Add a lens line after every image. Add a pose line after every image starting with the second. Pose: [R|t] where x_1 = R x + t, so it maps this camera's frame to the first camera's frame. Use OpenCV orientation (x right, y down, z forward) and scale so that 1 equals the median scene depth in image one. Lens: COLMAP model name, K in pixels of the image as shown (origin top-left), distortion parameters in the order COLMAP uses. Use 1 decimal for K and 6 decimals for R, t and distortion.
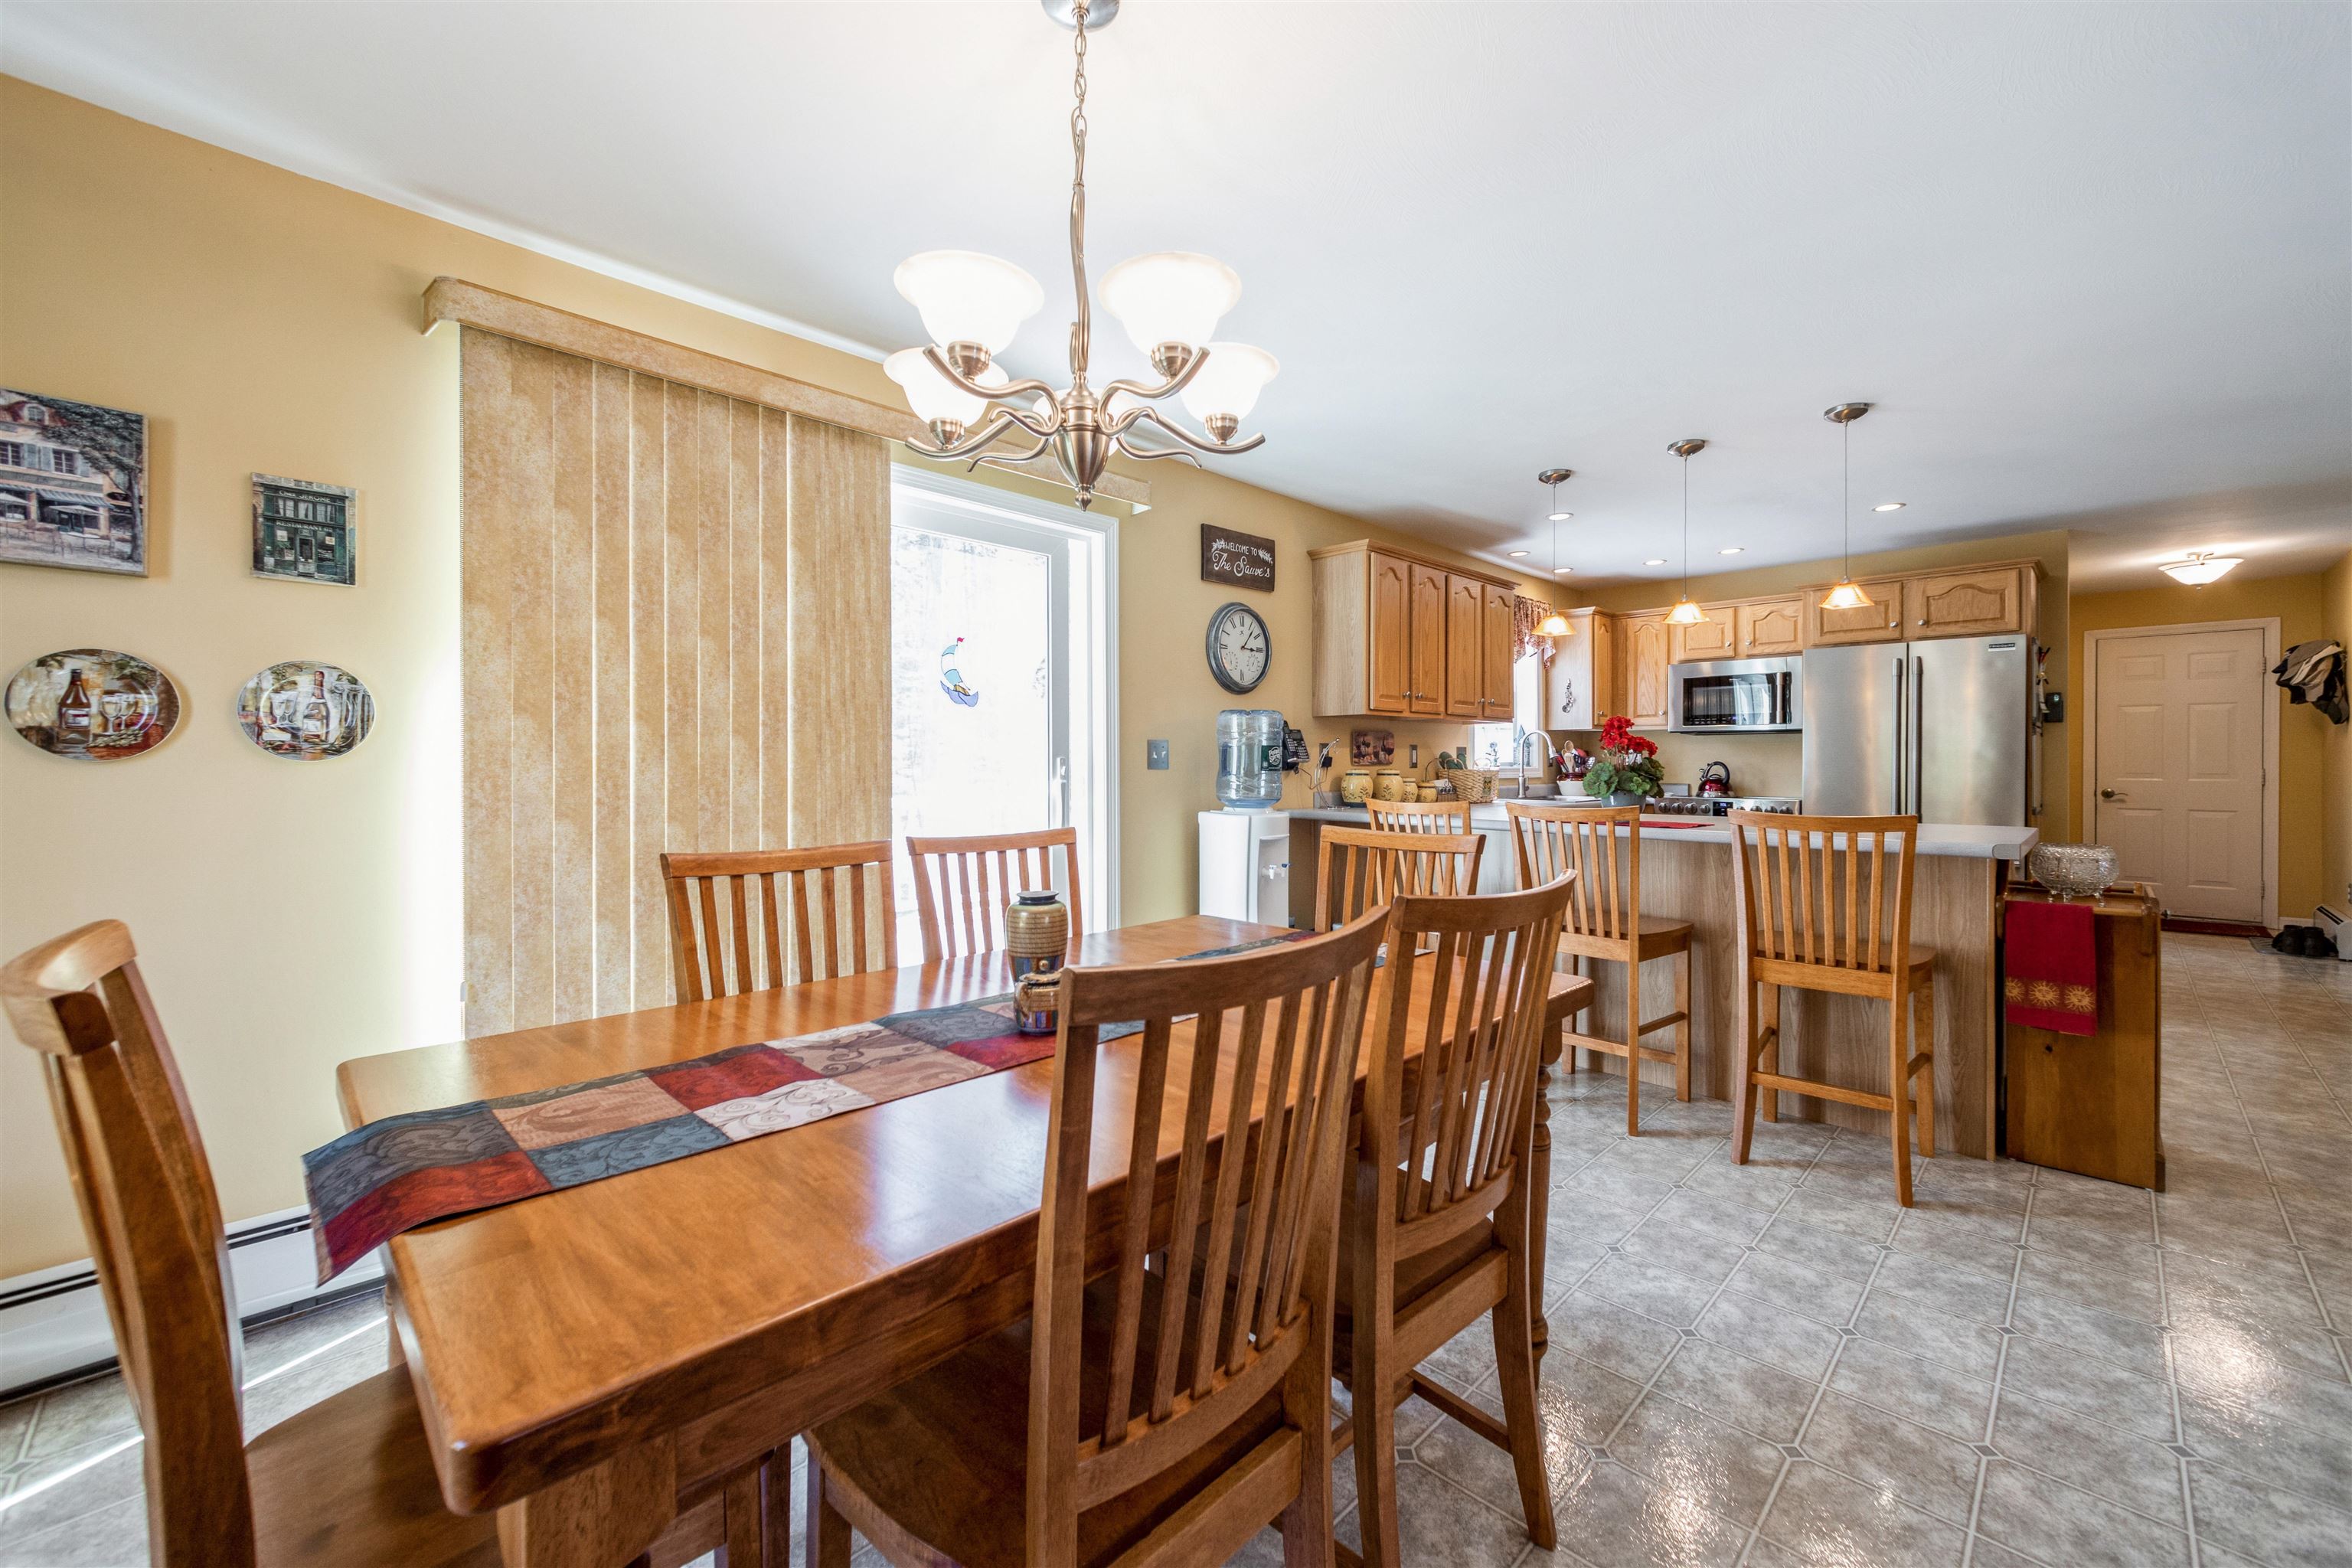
lens RADIAL K [[926.7, 0, 1189.7], [0, 926.7, 765.6], [0, 0, 1]] dist [0.007834, -0.001810]
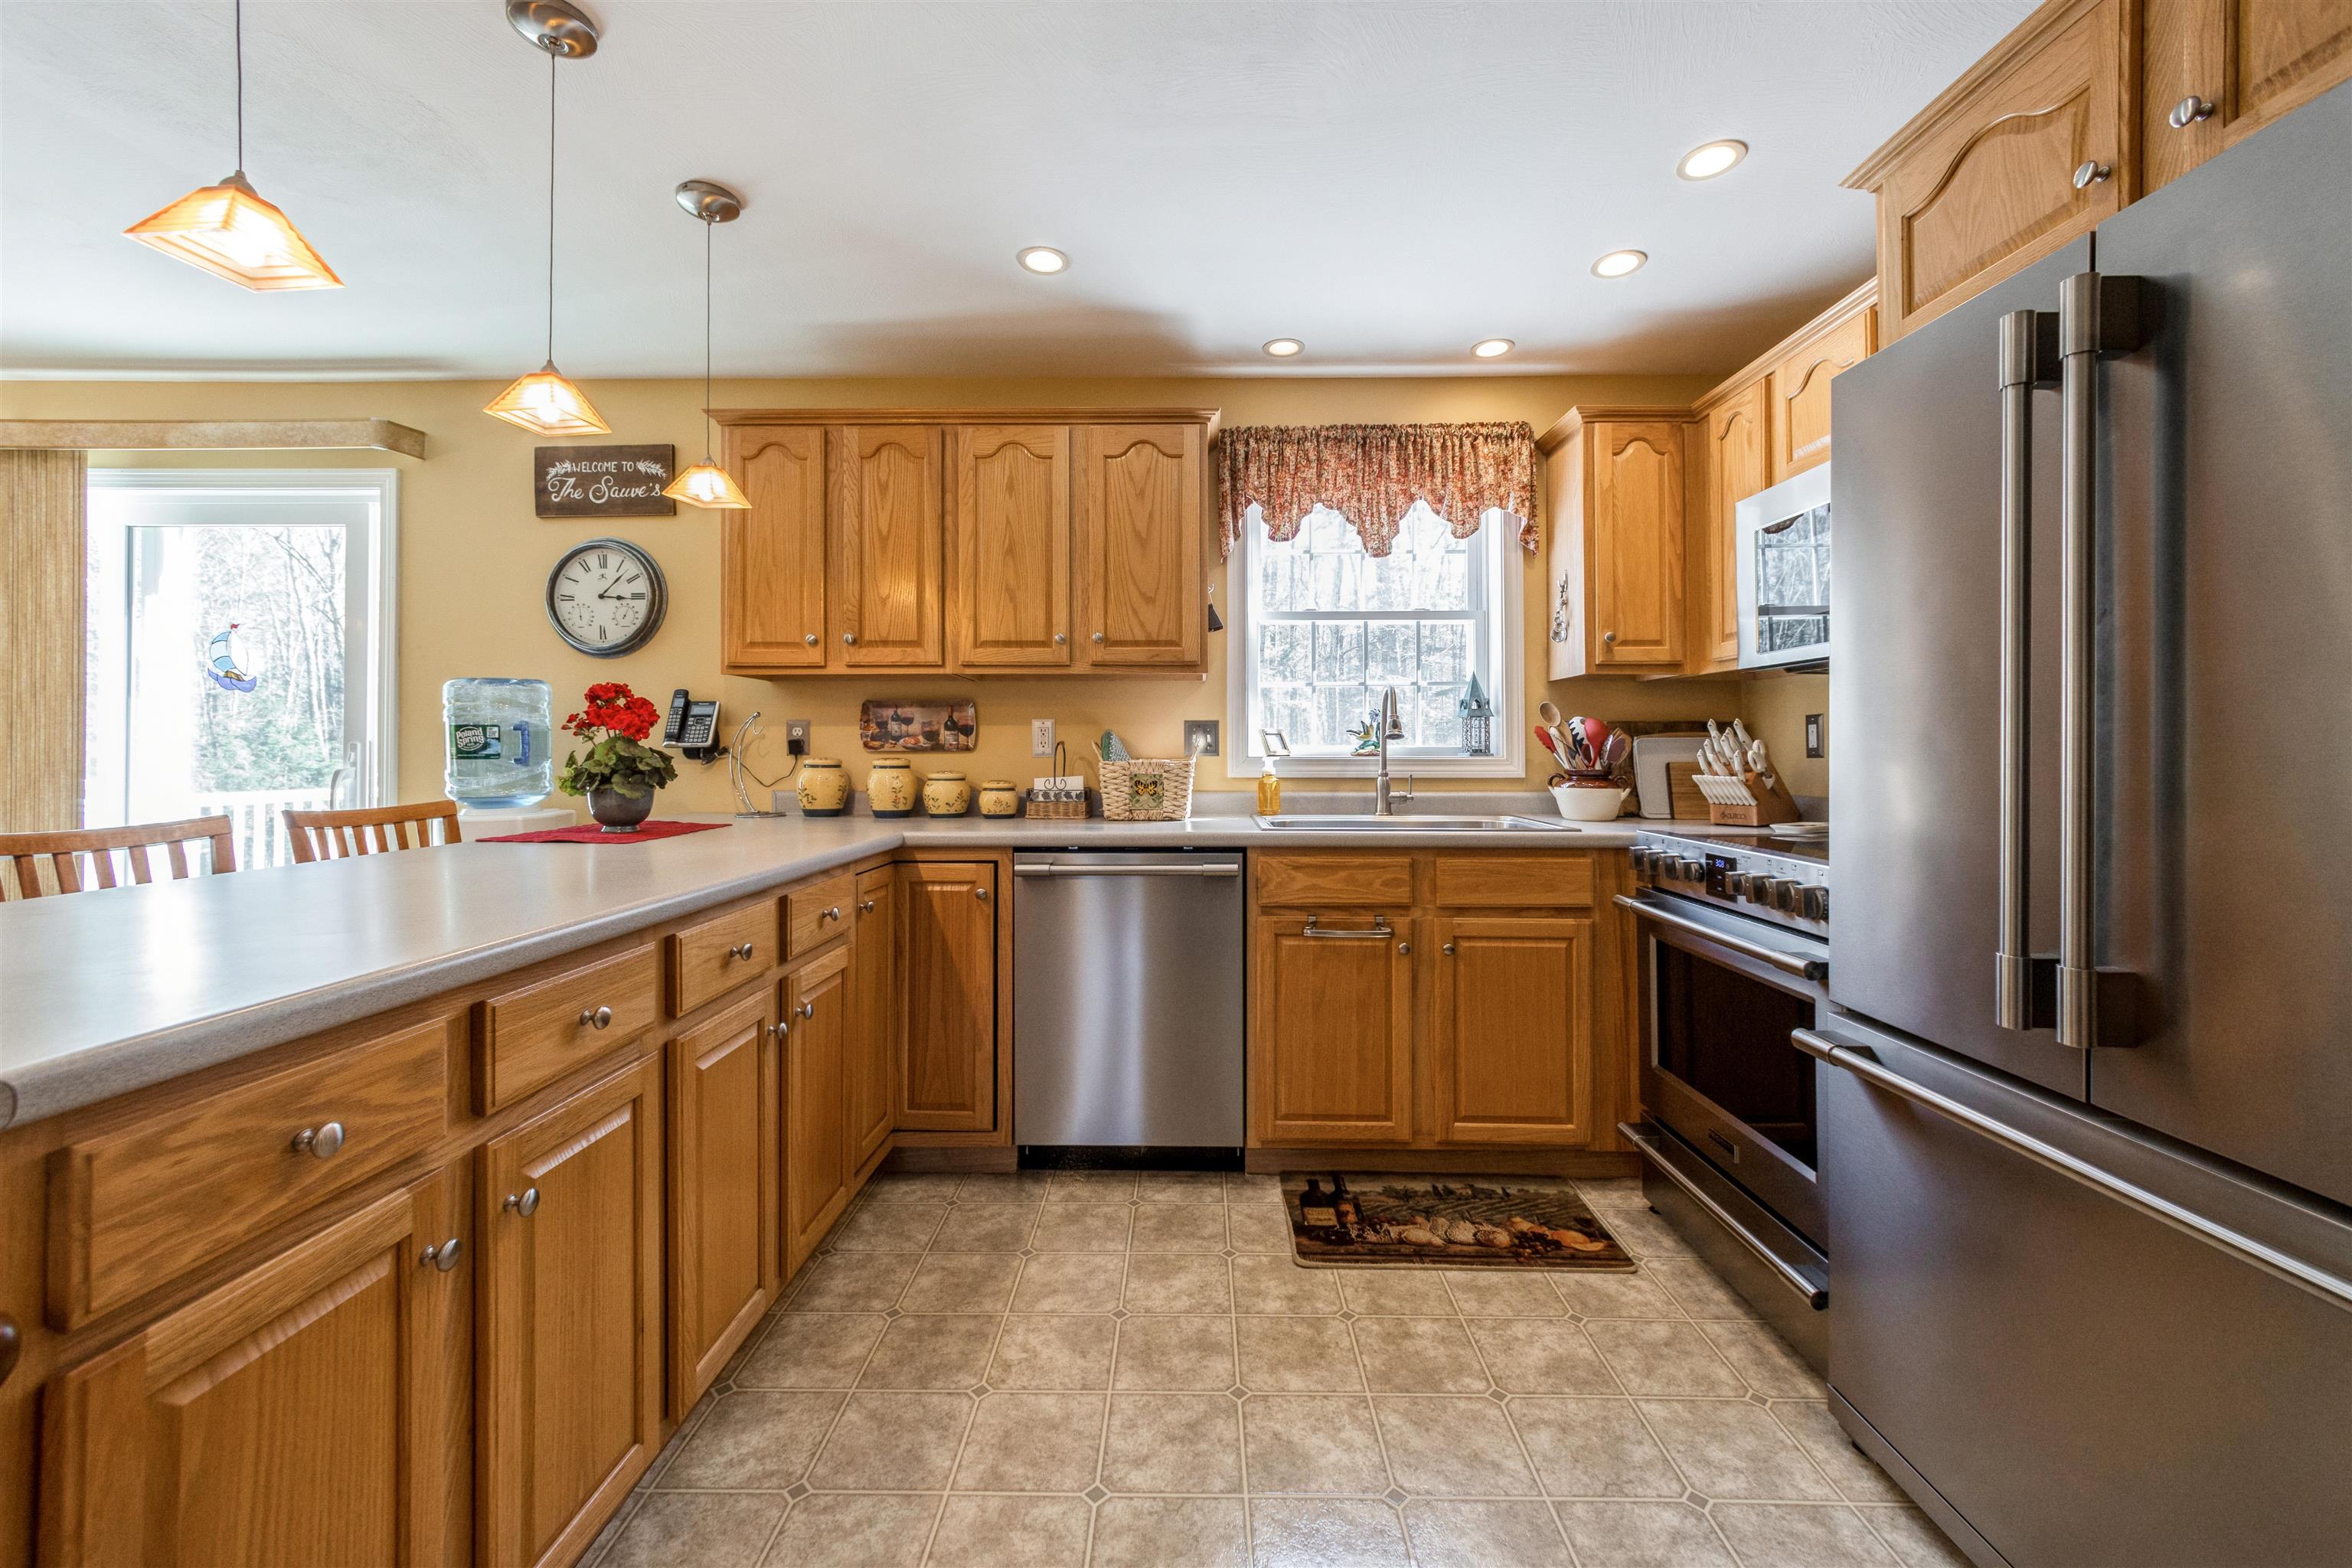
lens RADIAL K [[926.7, 0, 1187.5], [0, 926.7, 748.4], [0, 0, 1]] dist [0.007834, -0.001810]
pose [[0.696229, -0.000363, -0.717820, 0.798726], [-0.001765, 0.999996, -0.002217, -0.001812], [0.717818, 0.002811, 0.696225, 0.692926]]
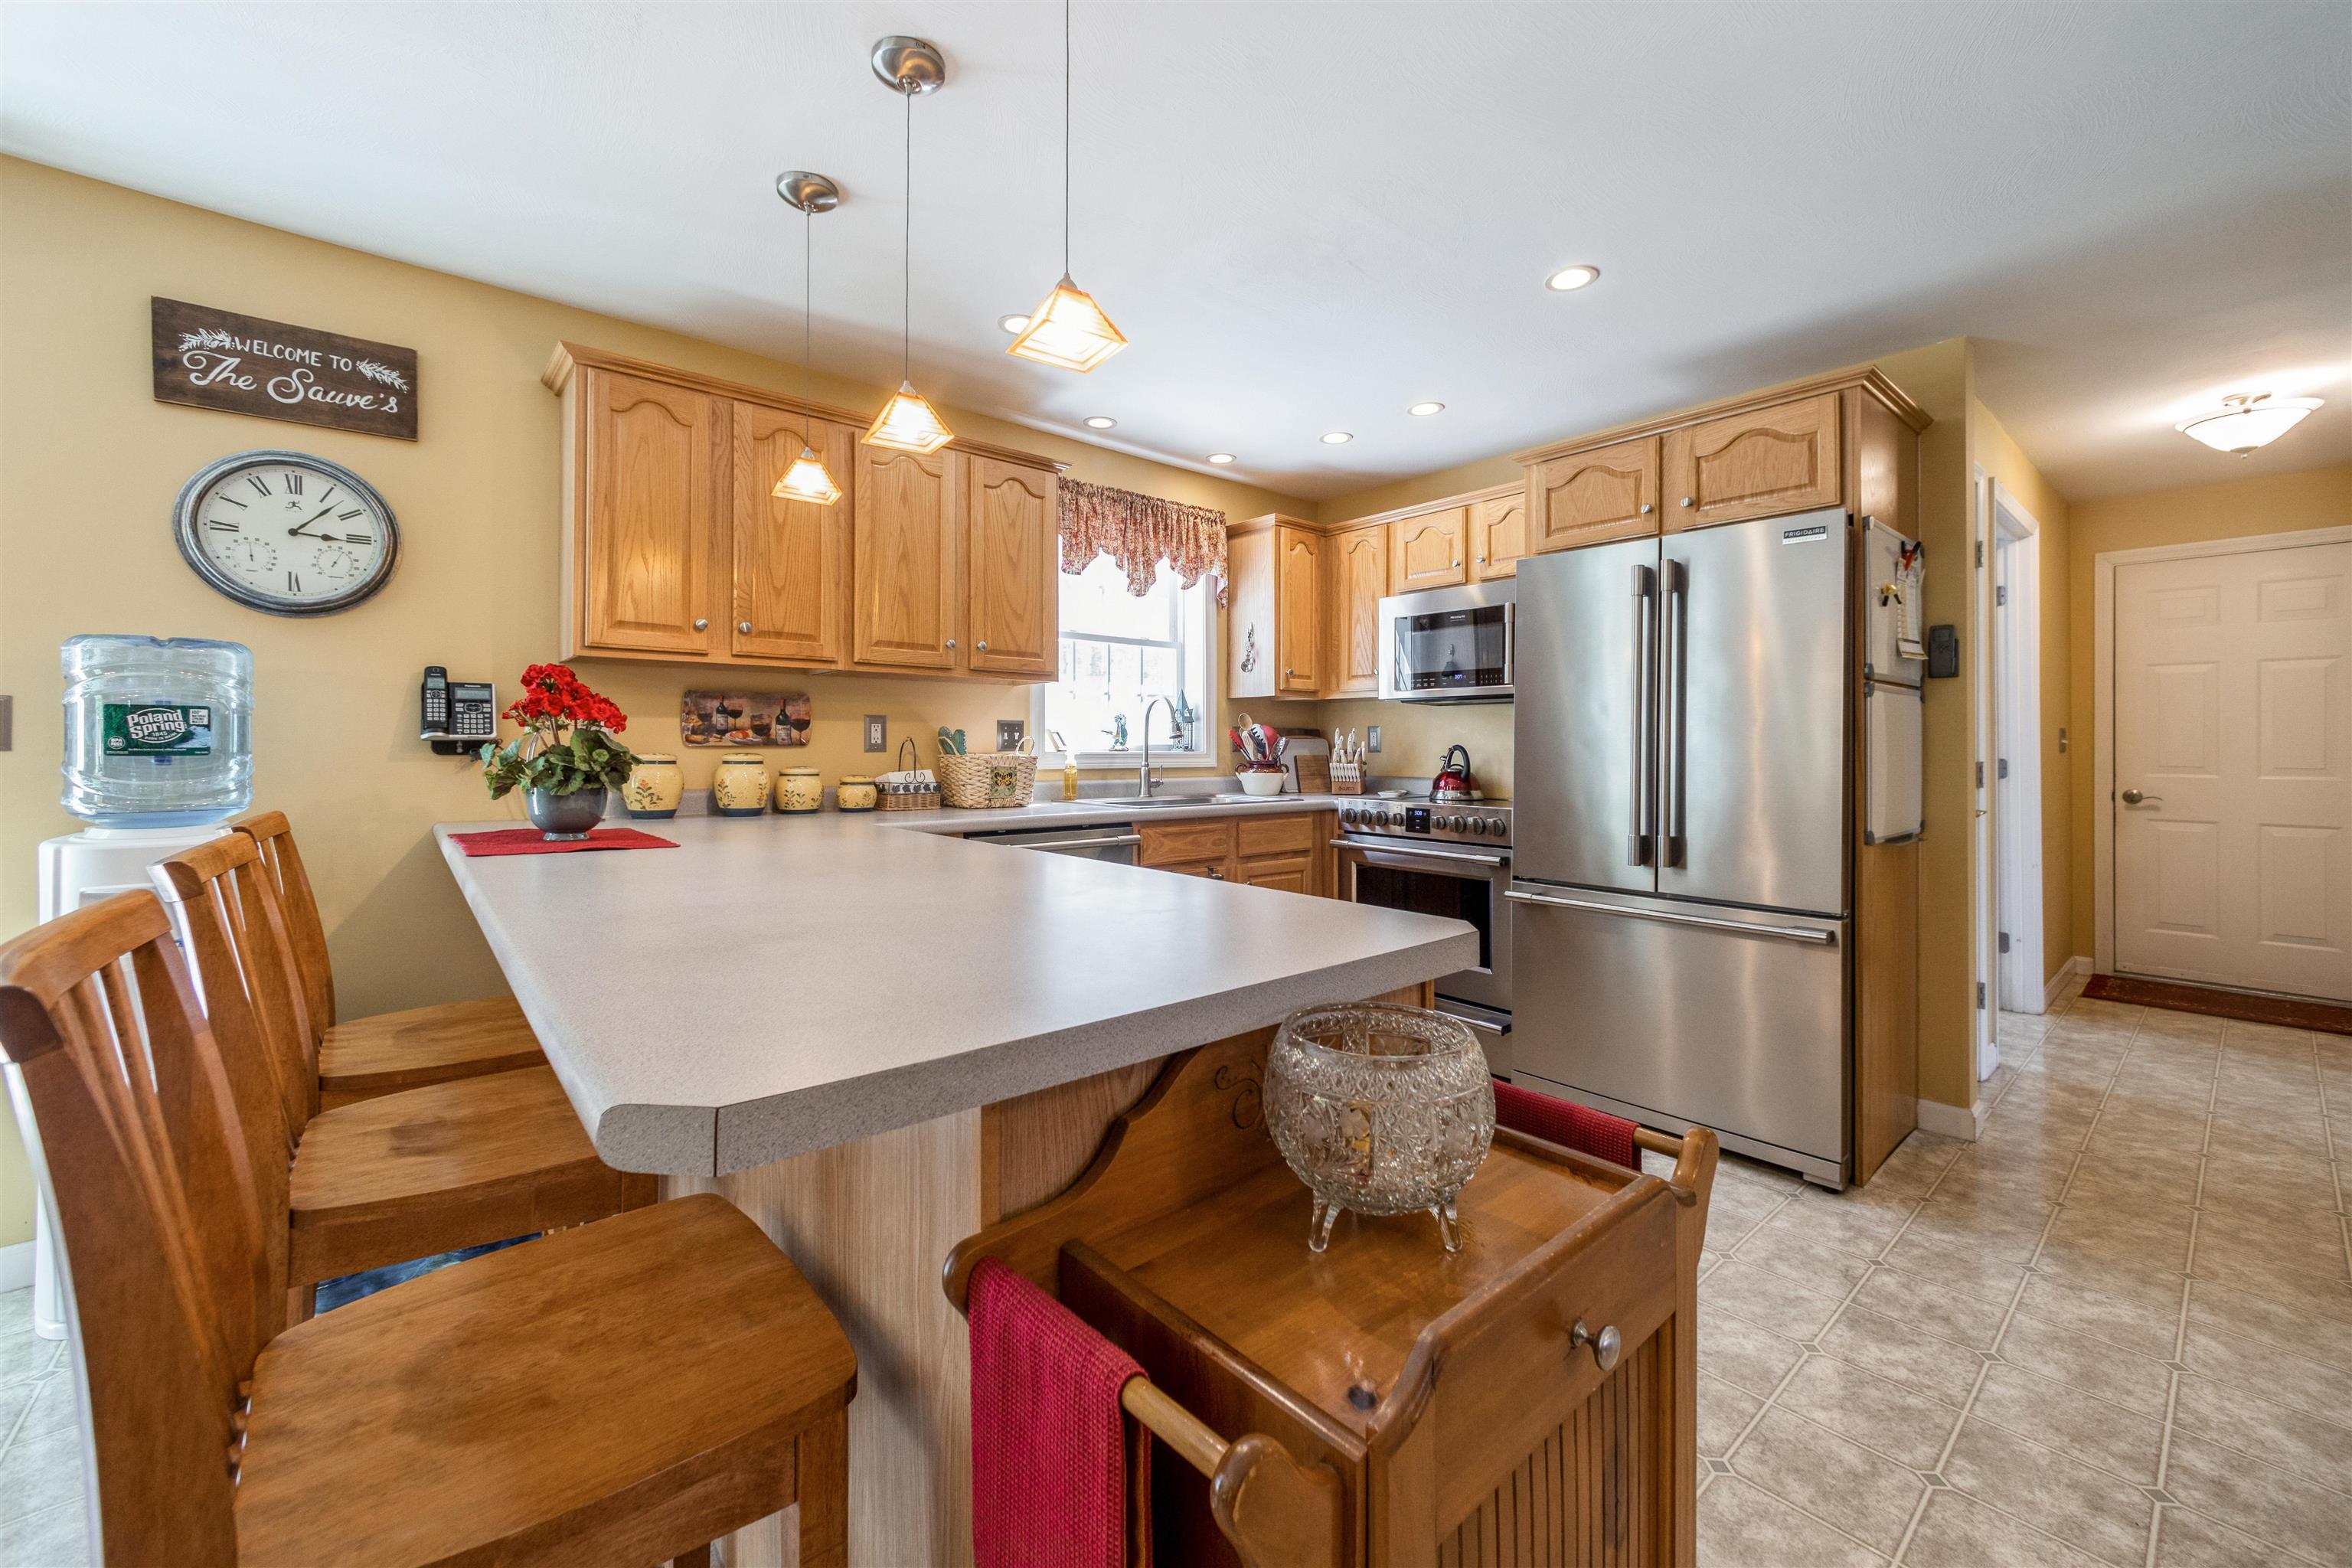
lens RADIAL K [[926.7, 0, 1178.0], [0, 926.7, 744.3], [0, 0, 1]] dist [0.007834, -0.001810]
pose [[0.996497, 0.005201, -0.083464, 0.537071], [-0.005571, 0.999976, -0.004205, -0.001088], [0.083440, 0.004655, 0.996502, 0.416358]]
